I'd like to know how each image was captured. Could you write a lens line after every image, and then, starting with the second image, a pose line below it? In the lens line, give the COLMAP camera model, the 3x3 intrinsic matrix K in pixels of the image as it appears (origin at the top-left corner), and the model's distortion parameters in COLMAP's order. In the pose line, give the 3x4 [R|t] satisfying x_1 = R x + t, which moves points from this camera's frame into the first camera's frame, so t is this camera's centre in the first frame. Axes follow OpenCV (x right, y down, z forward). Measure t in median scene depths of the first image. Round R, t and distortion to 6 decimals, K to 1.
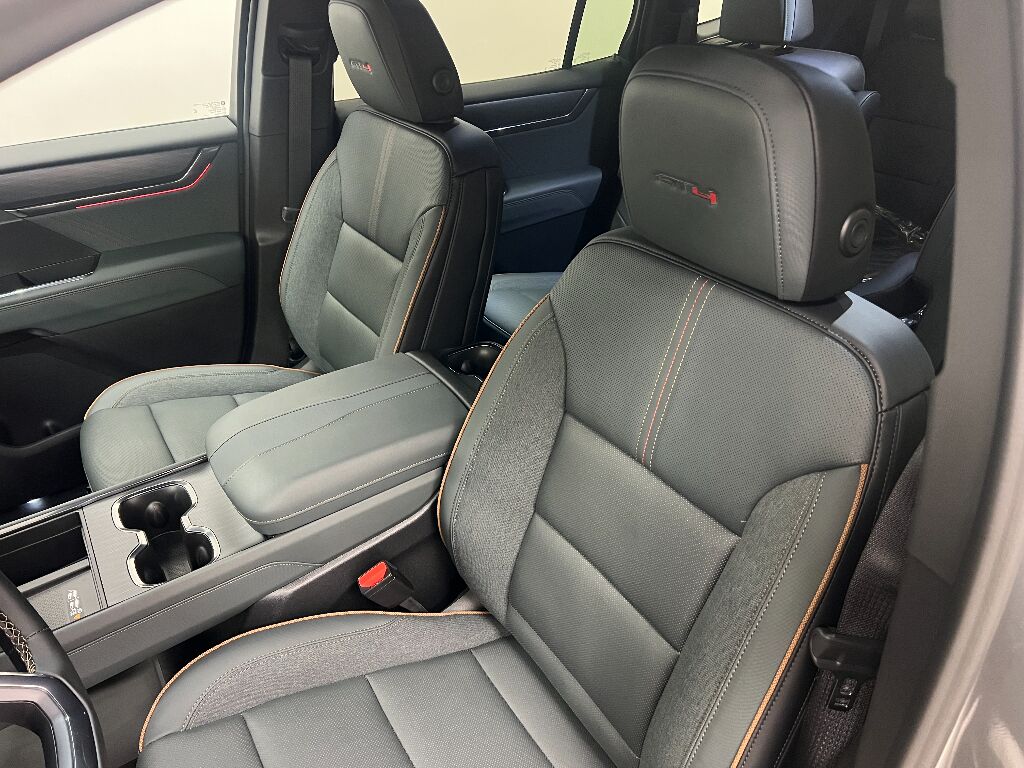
lens RADIAL K [[765.0, 0, 511.8], [0, 765.0, 394.1], [0, 0, 1]] dist [0.041975, -0.068012]
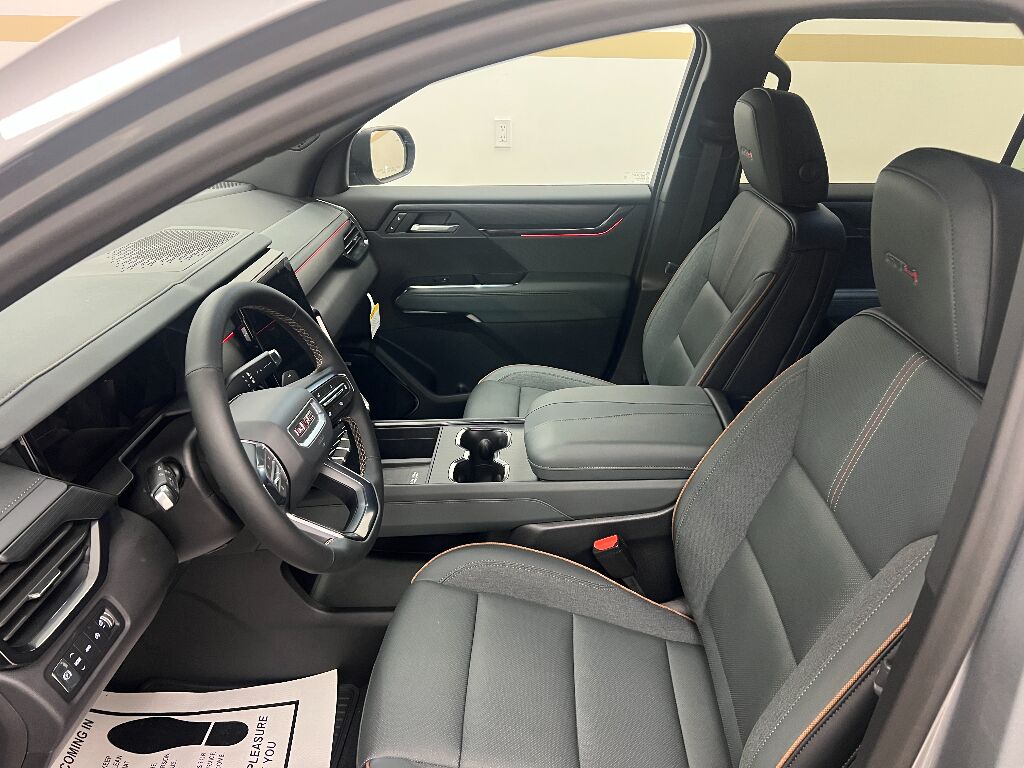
lens RADIAL K [[776.1, 0, 509.6], [0, 776.1, 407.9], [0, 0, 1]] dist [0.055746, -0.062578]
pose [[0.808037, 0.255776, -0.530712, 0.258773], [-0.307359, 0.951547, -0.009374, 0.076797], [0.502599, 0.170694, 0.847501, -0.147729]]
